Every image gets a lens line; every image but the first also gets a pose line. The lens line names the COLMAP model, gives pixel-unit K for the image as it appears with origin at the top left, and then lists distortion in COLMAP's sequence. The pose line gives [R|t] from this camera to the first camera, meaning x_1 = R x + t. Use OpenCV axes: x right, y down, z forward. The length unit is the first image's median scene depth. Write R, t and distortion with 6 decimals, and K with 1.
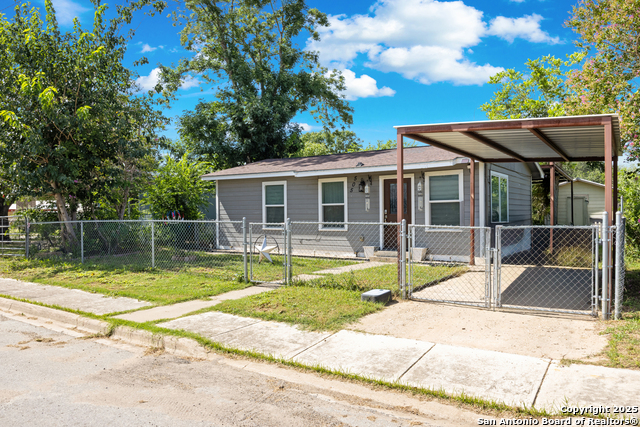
lens RADIAL K [[465.7, 0, 320.0], [0, 465.7, 213.5], [0, 0, 1]] dist [-0.001339, -0.000433]
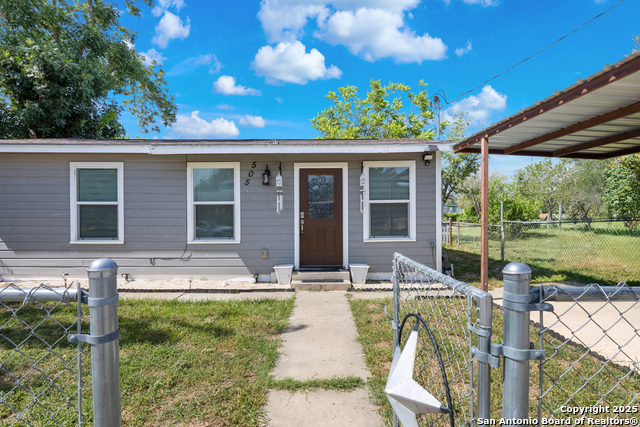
lens RADIAL K [[321.5, 0, 320.0], [0, 321.5, 213.5], [0, 0, 1]] dist [0.001431, -0.000438]
pose [[0.825290, 0.009183, 0.564635, -0.101558], [-0.004802, 0.999946, -0.009244, -0.001354], [-0.564689, 0.004917, 0.825289, 0.536564]]
